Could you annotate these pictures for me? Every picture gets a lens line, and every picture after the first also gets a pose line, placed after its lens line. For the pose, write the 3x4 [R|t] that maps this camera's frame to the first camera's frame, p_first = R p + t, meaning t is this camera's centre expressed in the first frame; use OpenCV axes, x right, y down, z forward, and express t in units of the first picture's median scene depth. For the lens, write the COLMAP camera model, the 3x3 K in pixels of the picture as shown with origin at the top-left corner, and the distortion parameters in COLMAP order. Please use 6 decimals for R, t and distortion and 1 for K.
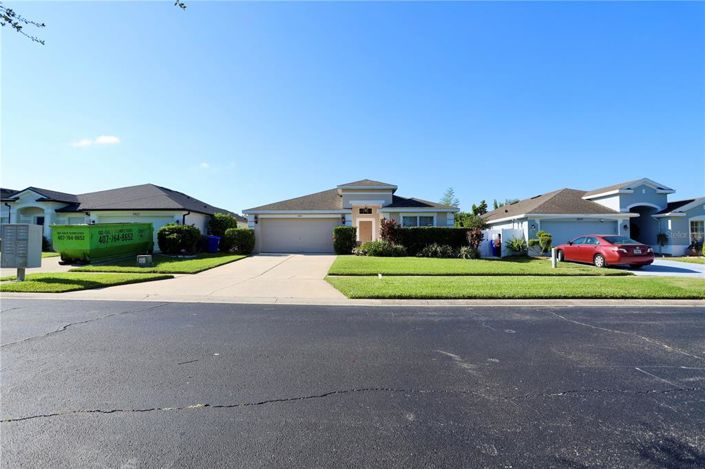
lens RADIAL K [[353.7, 0, 352.5], [0, 353.7, 234.5], [0, 0, 1]] dist [-0.078077, 0.032608]
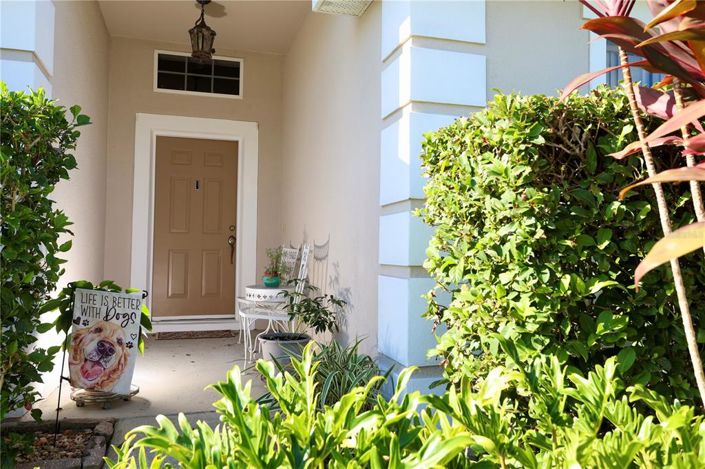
lens RADIAL K [[582.5, 0, 352.5], [0, 582.5, 234.5], [0, 0, 1]] dist [-0.000090, -0.000006]
pose [[0.957886, 0.021983, 0.286304, 0.035335], [-0.023691, 0.999716, 0.002501, 0.004353], [-0.286168, -0.009179, 0.958135, 0.864030]]
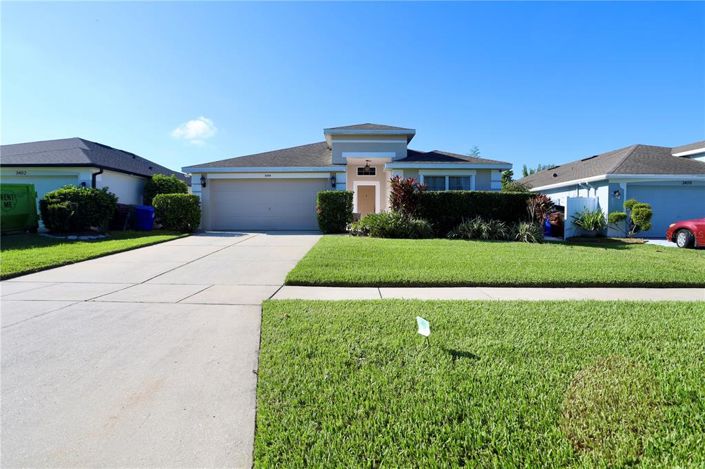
lens RADIAL K [[353.7, 0, 352.5], [0, 353.7, 234.5], [0, 0, 1]] dist [-0.078077, 0.032608]
pose [[0.999993, 0.003021, 0.002305, 0.009645], [-0.003176, 0.997490, 0.070740, 0.011643], [-0.002085, -0.070747, 0.997492, 0.344146]]
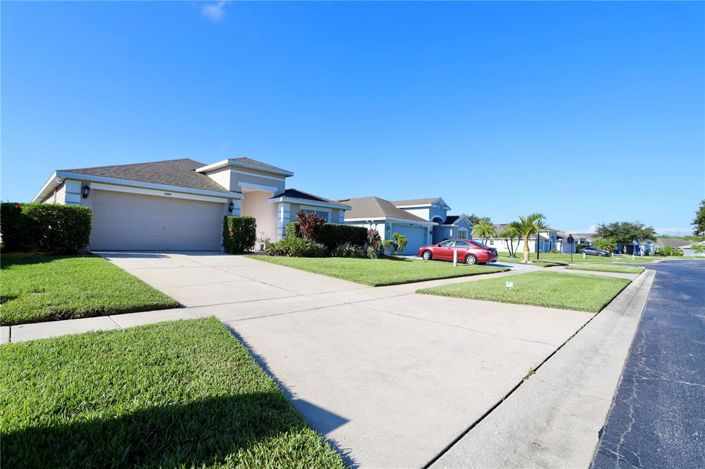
lens RADIAL K [[341.0, 0, 352.5], [0, 341.0, 234.5], [0, 0, 1]] dist [-0.071495, 0.028409]
pose [[0.661184, 0.036984, 0.749311, -0.398399], [-0.053645, 0.998558, -0.001950, 0.004772], [-0.748303, -0.038908, 0.662215, 0.354290]]
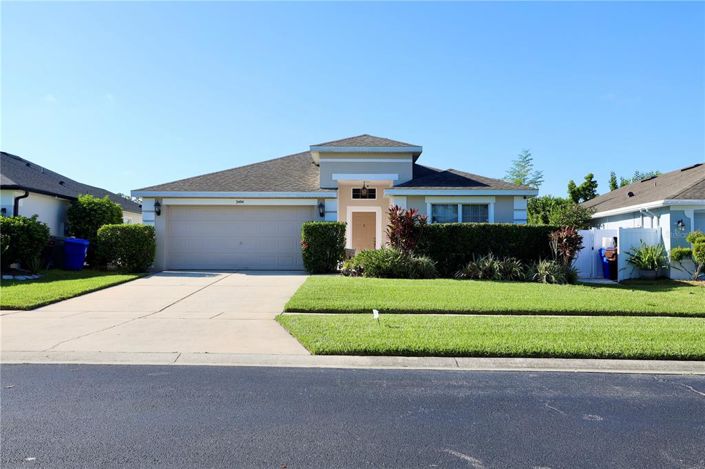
lens RADIAL K [[660.0, 0, 352.5], [0, 660.0, 234.5], [0, 0, 1]] dist [0.024797, 0.018314]
pose [[0.999970, 0.005155, 0.005756, 0.016834], [-0.005134, 0.999980, -0.003640, 0.000080], [-0.005775, 0.003611, 0.999977, -0.006601]]
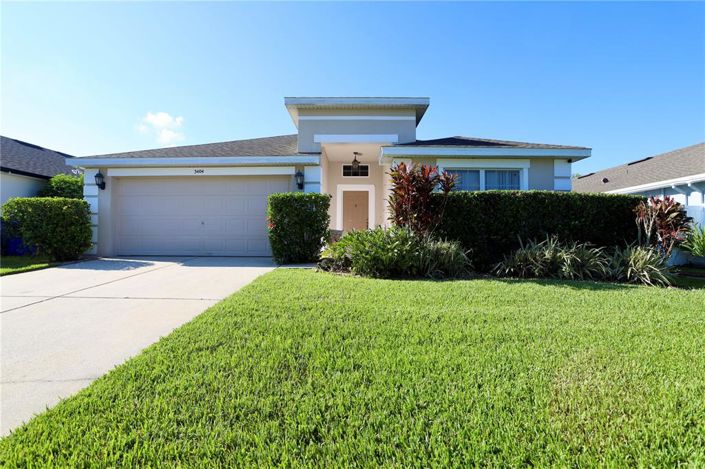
lens RADIAL K [[341.0, 0, 352.5], [0, 341.0, 234.5], [0, 0, 1]] dist [-0.071495, 0.028409]
pose [[0.999982, 0.005332, 0.002655, 0.037991], [-0.005393, 0.999706, 0.023656, 0.014592], [-0.002529, -0.023670, 0.999717, 0.616749]]
